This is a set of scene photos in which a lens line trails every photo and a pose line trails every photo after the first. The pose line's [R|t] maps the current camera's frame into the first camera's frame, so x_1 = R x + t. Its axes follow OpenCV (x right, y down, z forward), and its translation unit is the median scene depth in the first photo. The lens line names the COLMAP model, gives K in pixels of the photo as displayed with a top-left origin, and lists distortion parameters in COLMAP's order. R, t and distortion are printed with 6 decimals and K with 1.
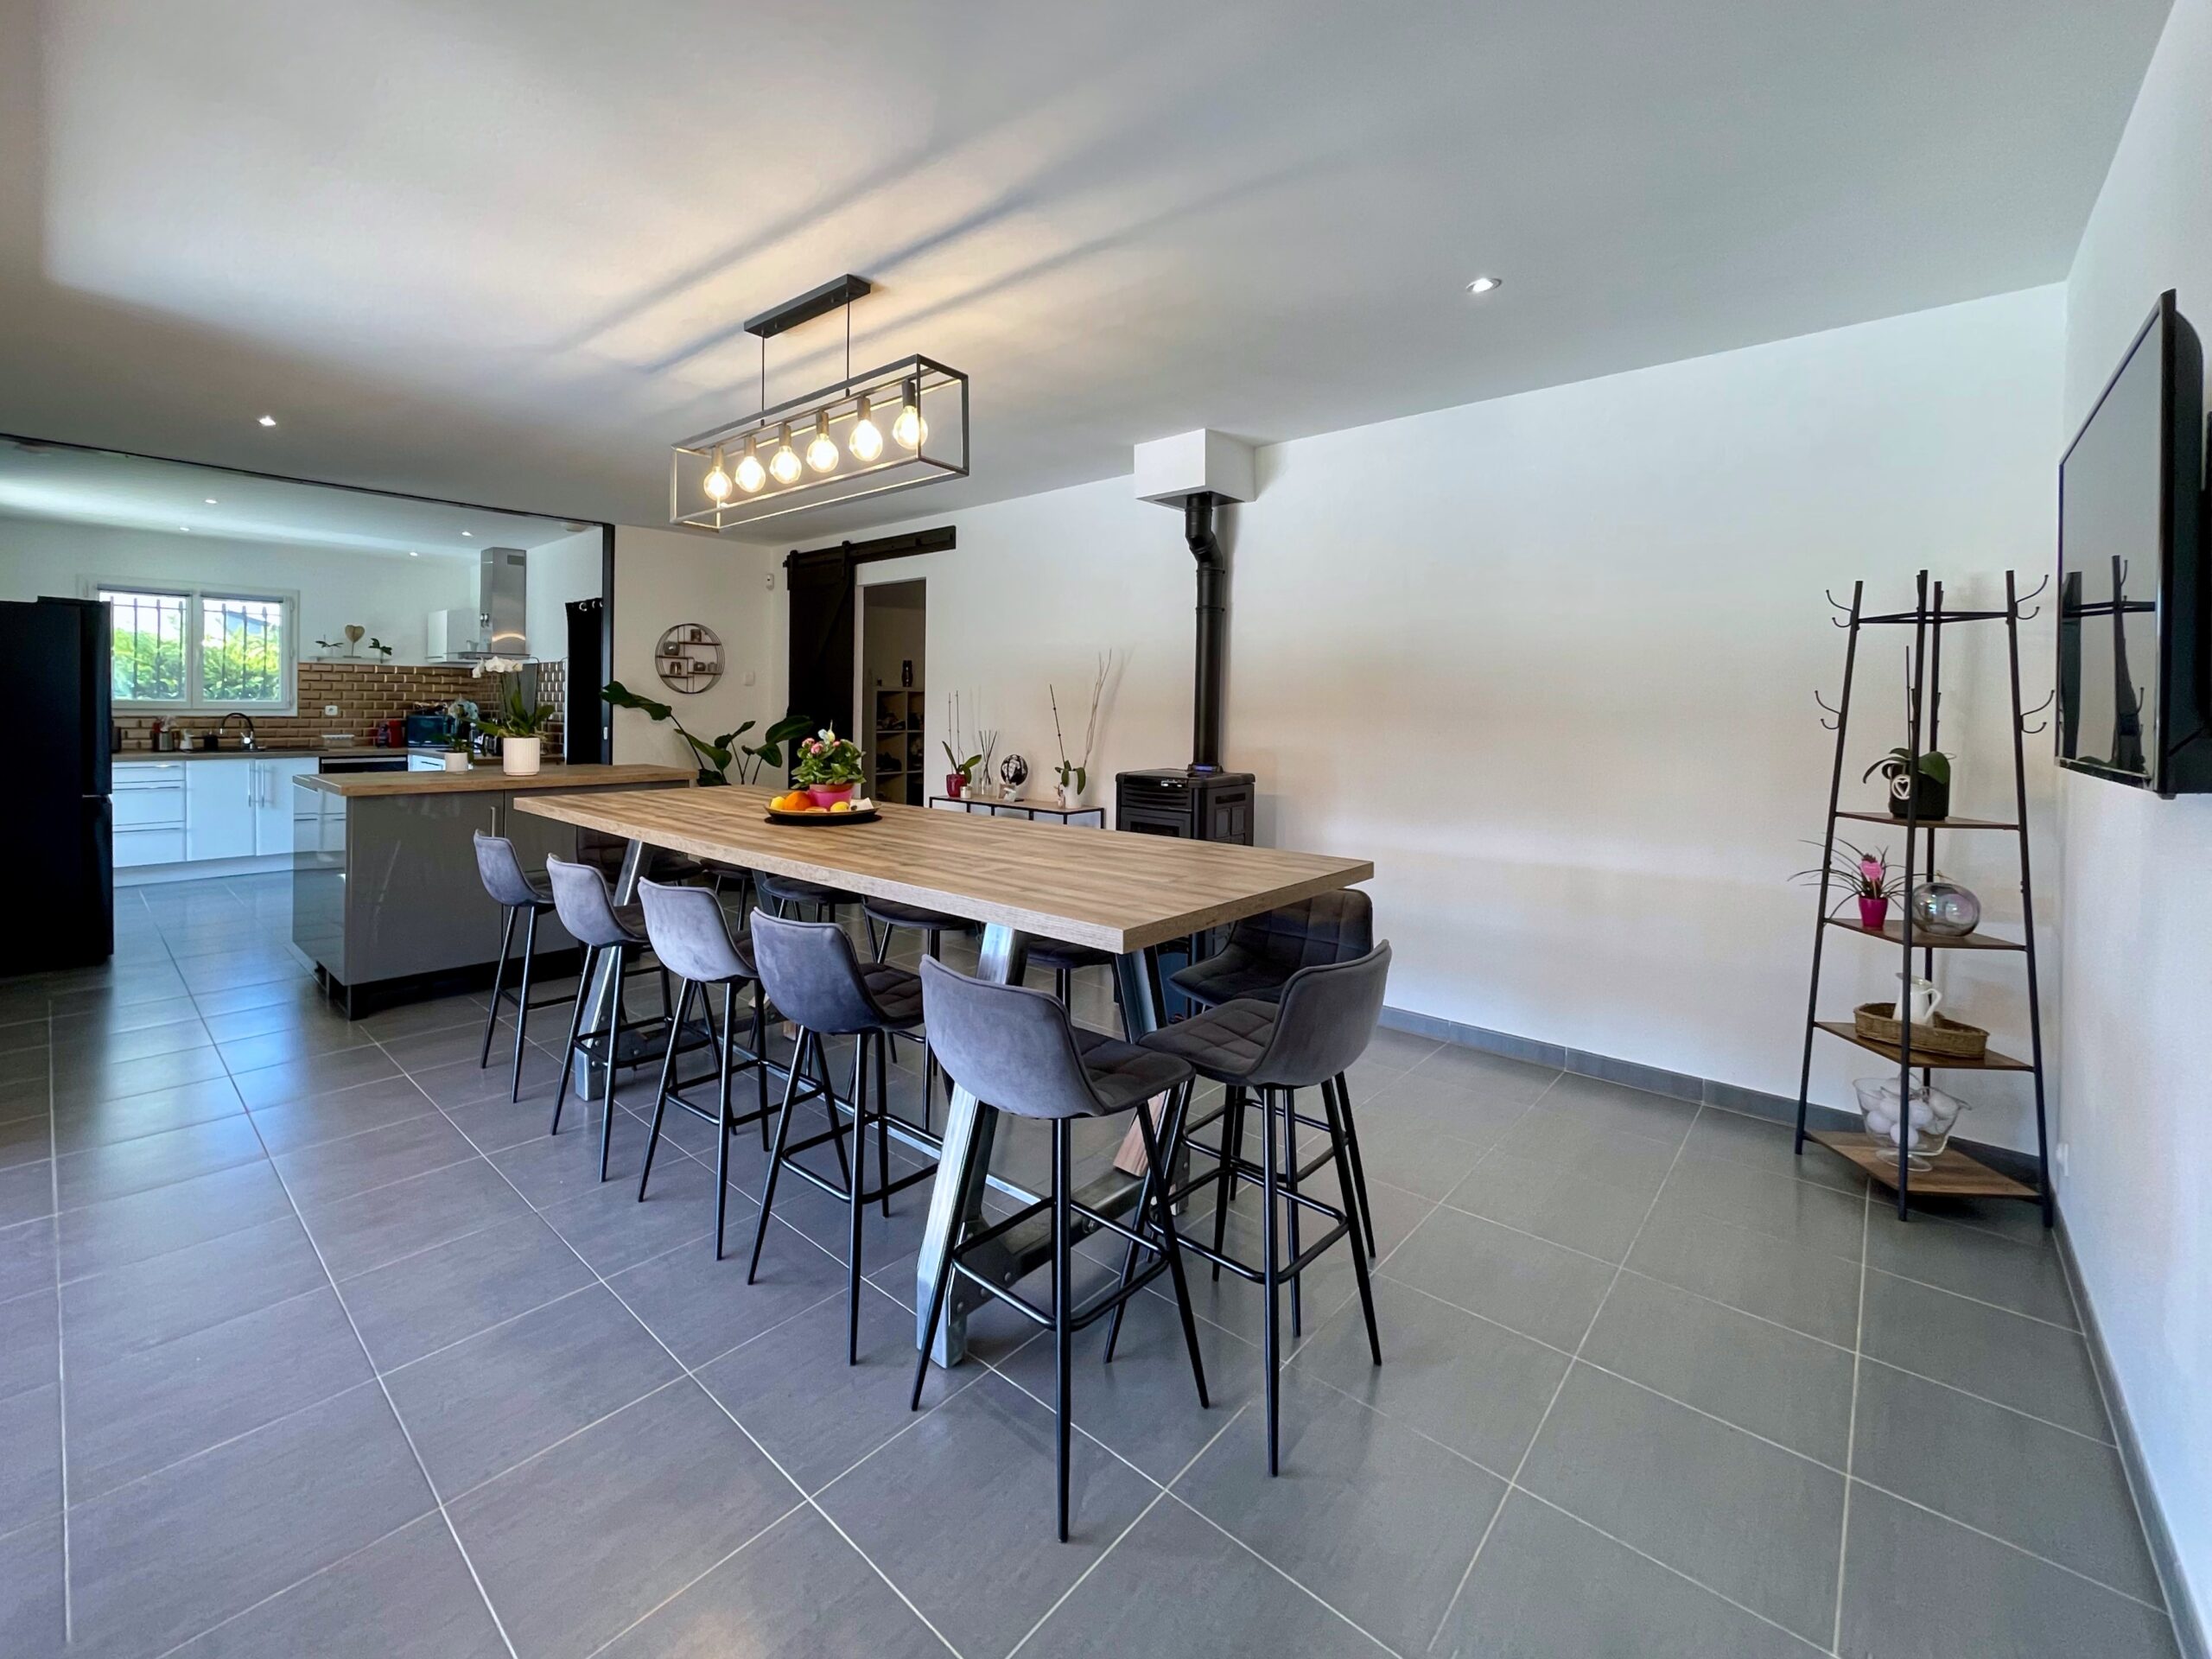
lens RADIAL K [[905.4, 0, 1101.7], [0, 905.4, 812.7], [0, 0, 1]] dist [0.004779, 0.000122]
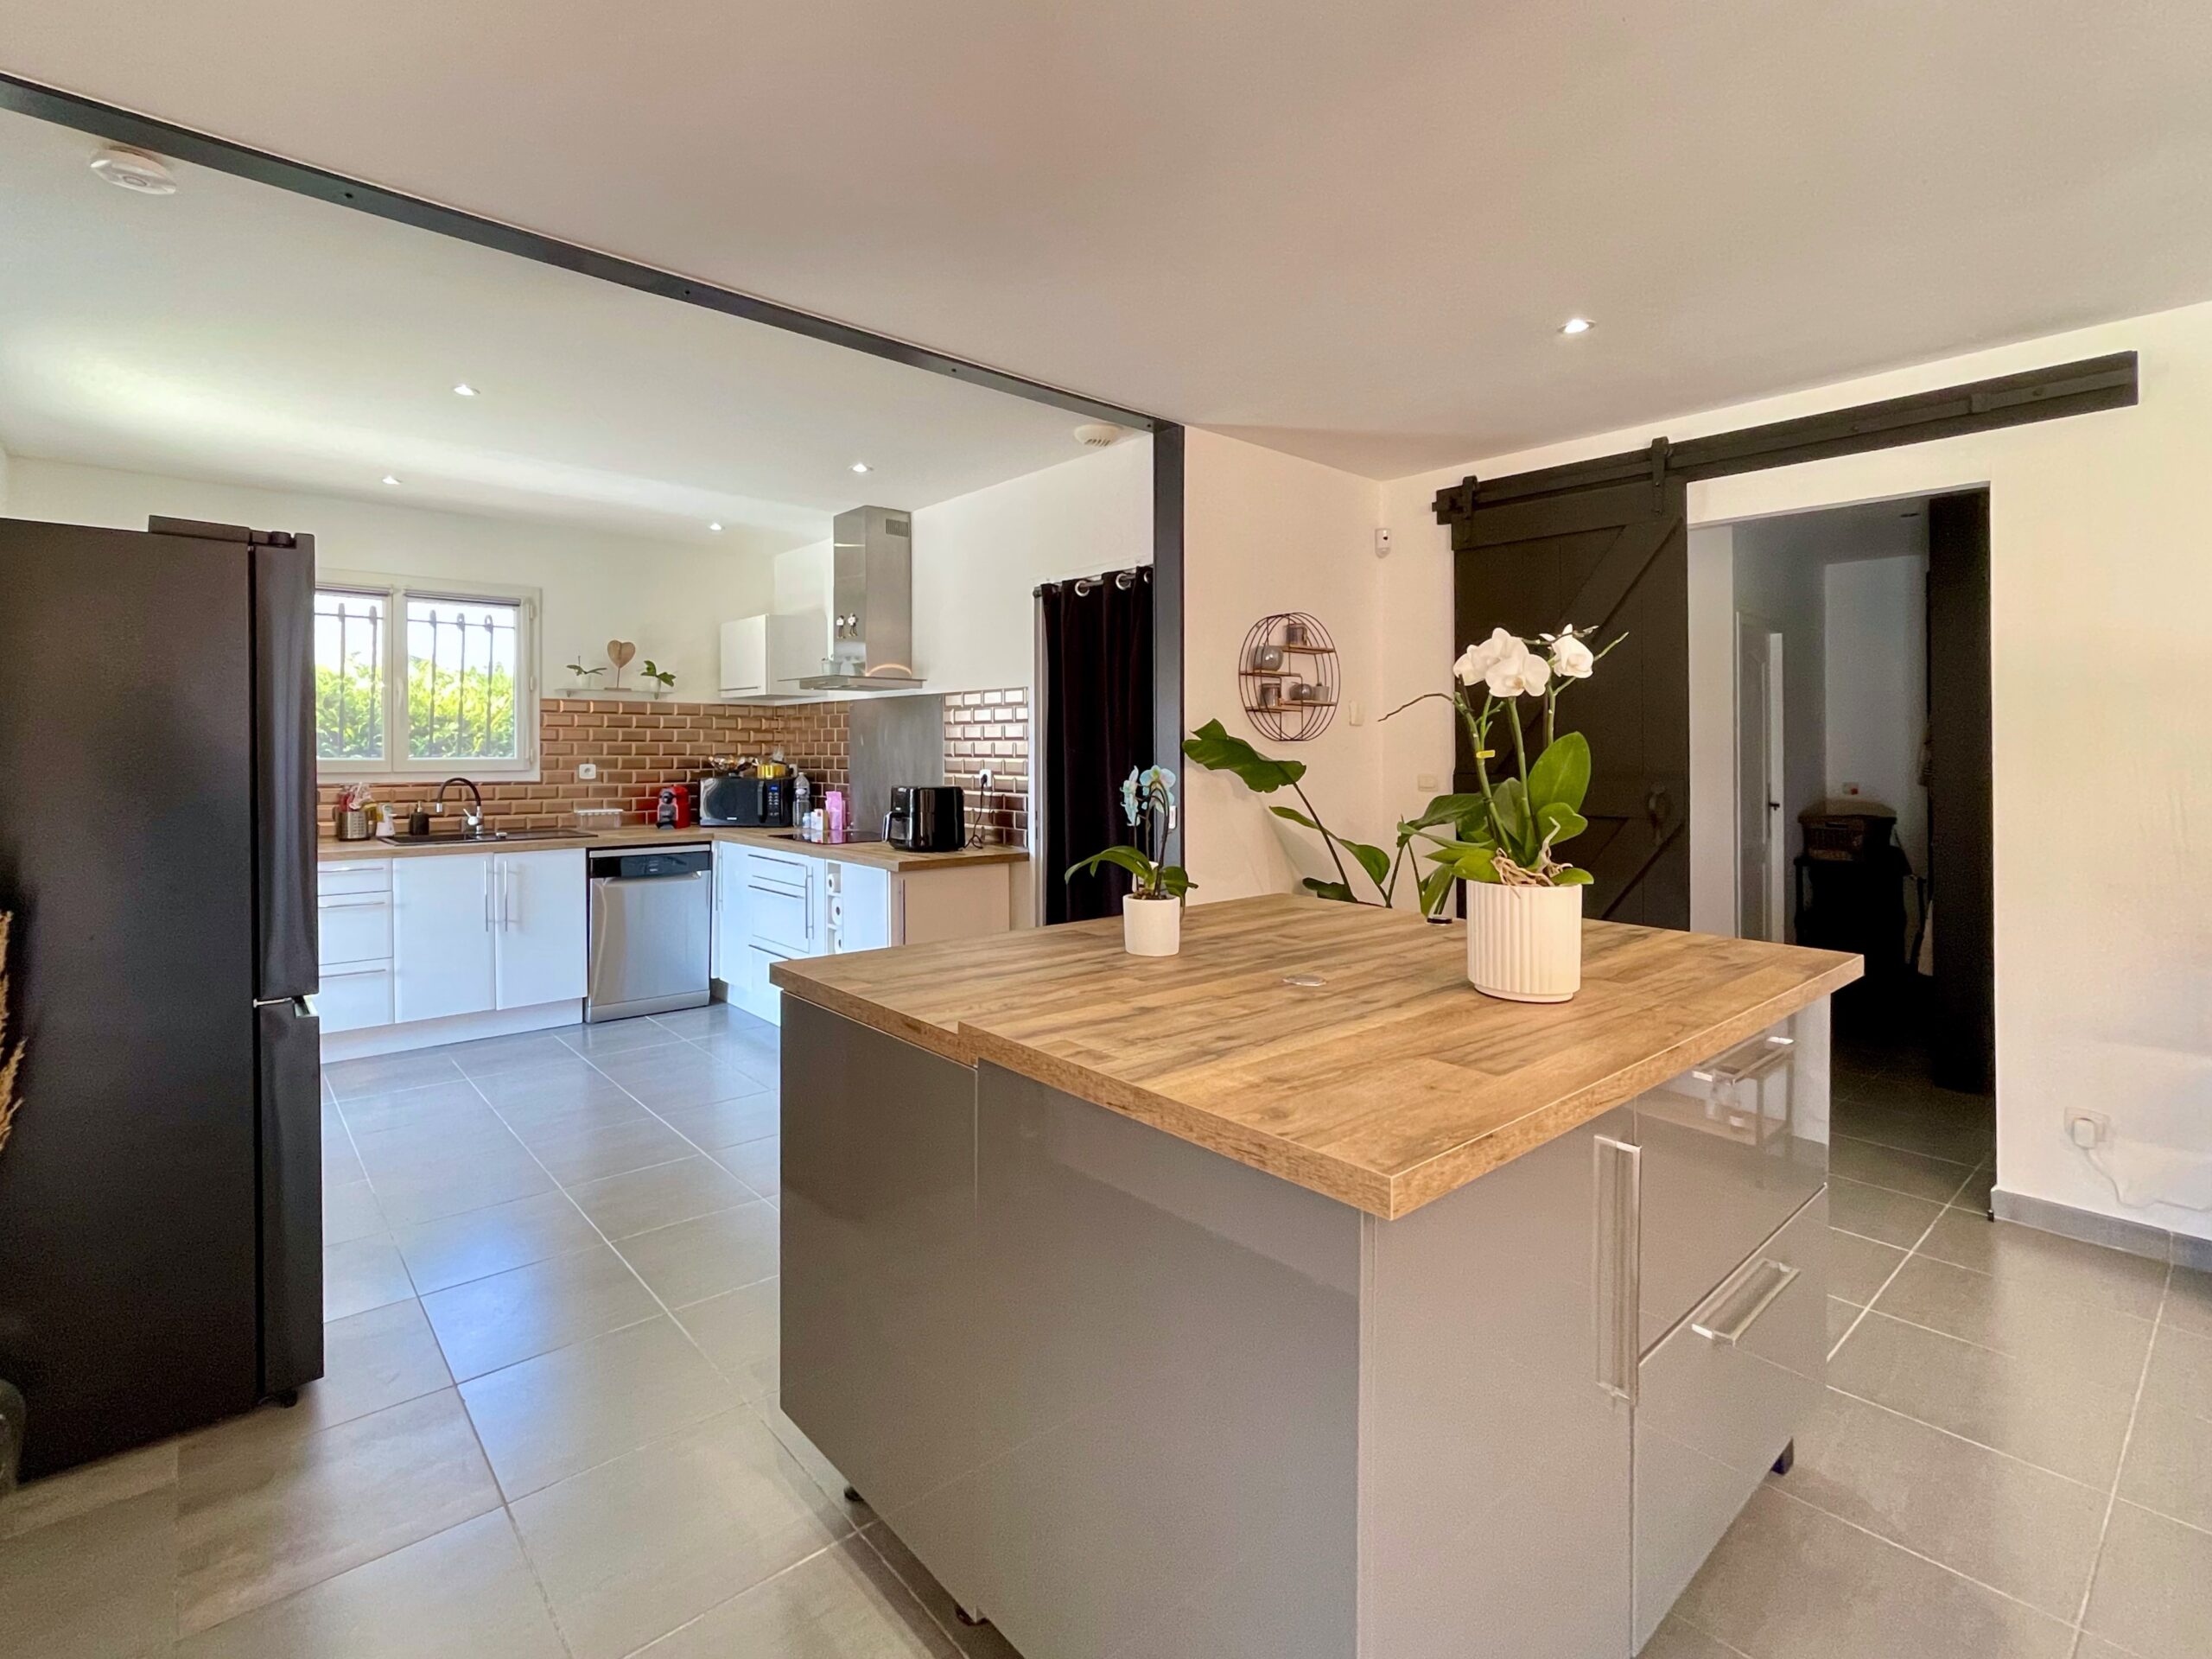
lens RADIAL K [[905.4, 0, 1110.6], [0, 905.4, 844.8], [0, 0, 1]] dist [0.004779, 0.000122]
pose [[0.998347, 0.000072, -0.057478, -0.463120], [-0.000897, 0.999897, -0.014319, -0.054231], [0.057471, 0.014347, 0.998244, 0.397062]]
